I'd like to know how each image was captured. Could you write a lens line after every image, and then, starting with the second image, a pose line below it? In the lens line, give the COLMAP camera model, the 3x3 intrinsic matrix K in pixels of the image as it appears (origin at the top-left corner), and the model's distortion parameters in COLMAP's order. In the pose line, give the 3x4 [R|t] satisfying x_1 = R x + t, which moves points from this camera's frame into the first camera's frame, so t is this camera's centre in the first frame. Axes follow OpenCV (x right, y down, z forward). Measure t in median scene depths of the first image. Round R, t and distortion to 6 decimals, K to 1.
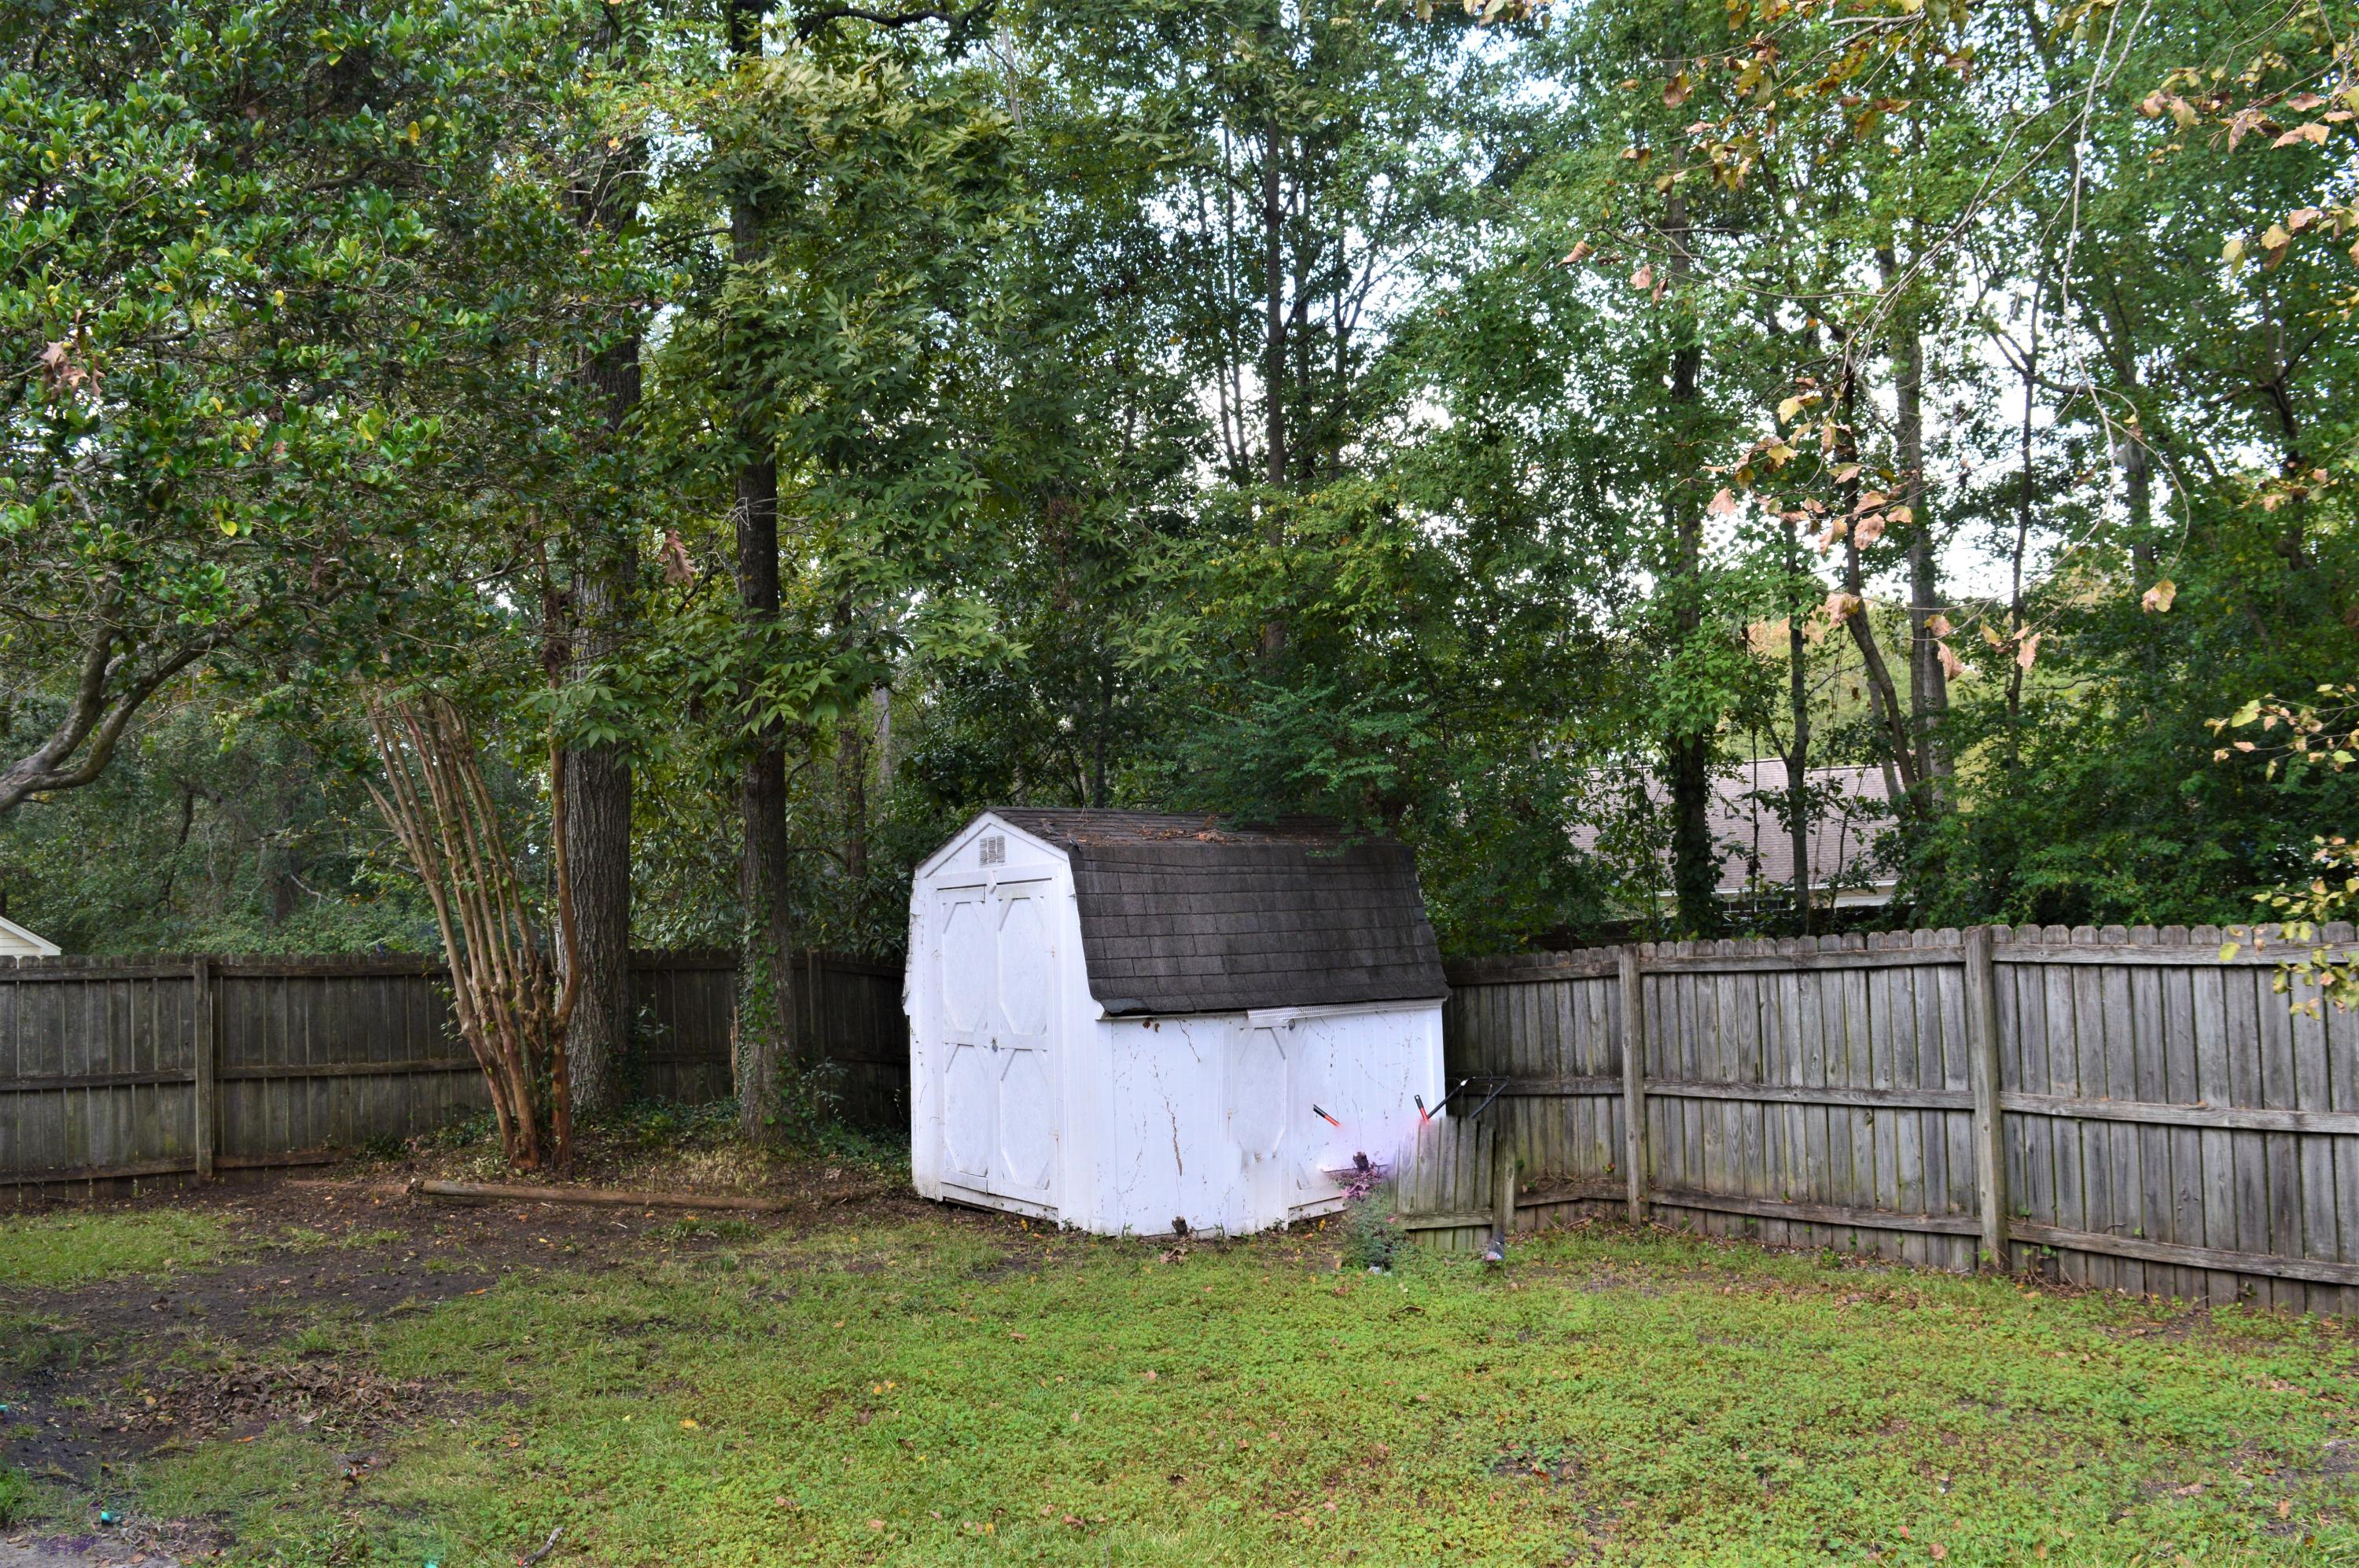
lens RADIAL K [[1868.6, 0, 1179.5], [0, 1868.6, 784.0], [0, 0, 1]] dist [-0.081901, 0.013585]
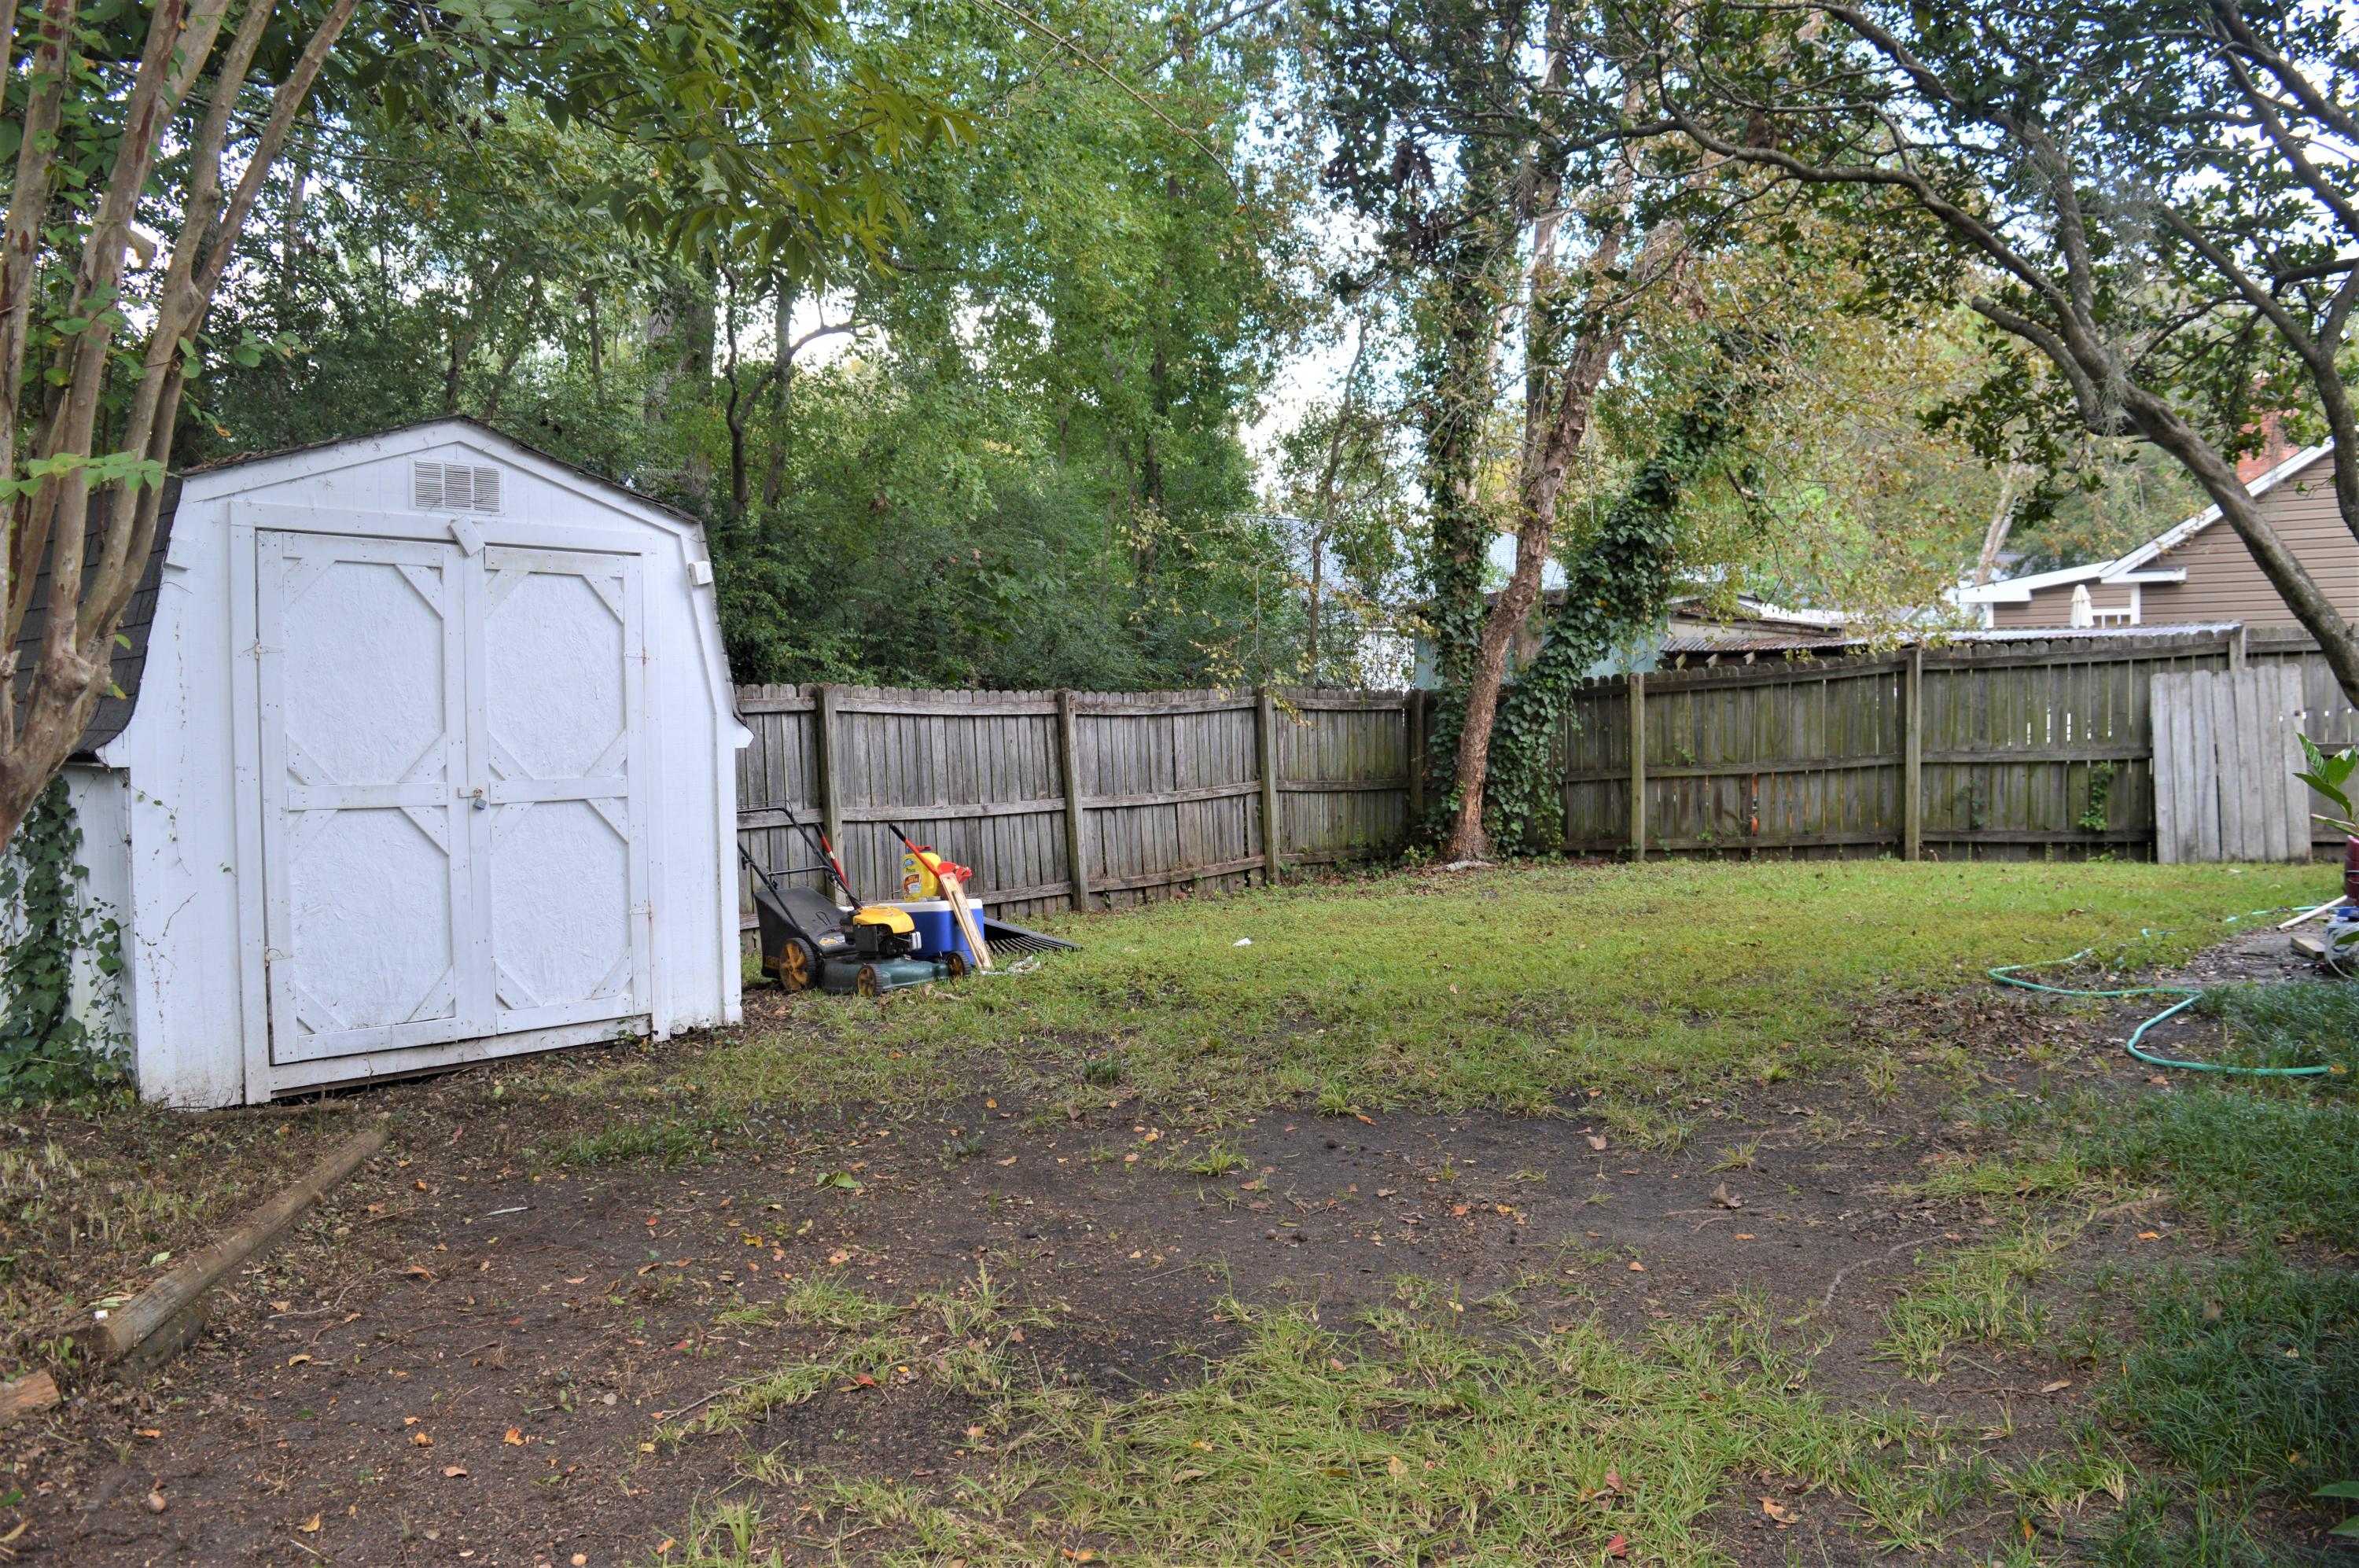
lens RADIAL K [[1868.6, 0, 1179.5], [0, 1868.6, 784.0], [0, 0, 1]] dist [-0.081901, 0.013585]
pose [[-0.304752, -0.003712, 0.952424, -0.876554], [-0.065738, 0.997690, -0.017146, 0.149140], [-0.950160, -0.067836, -0.304292, 1.112775]]
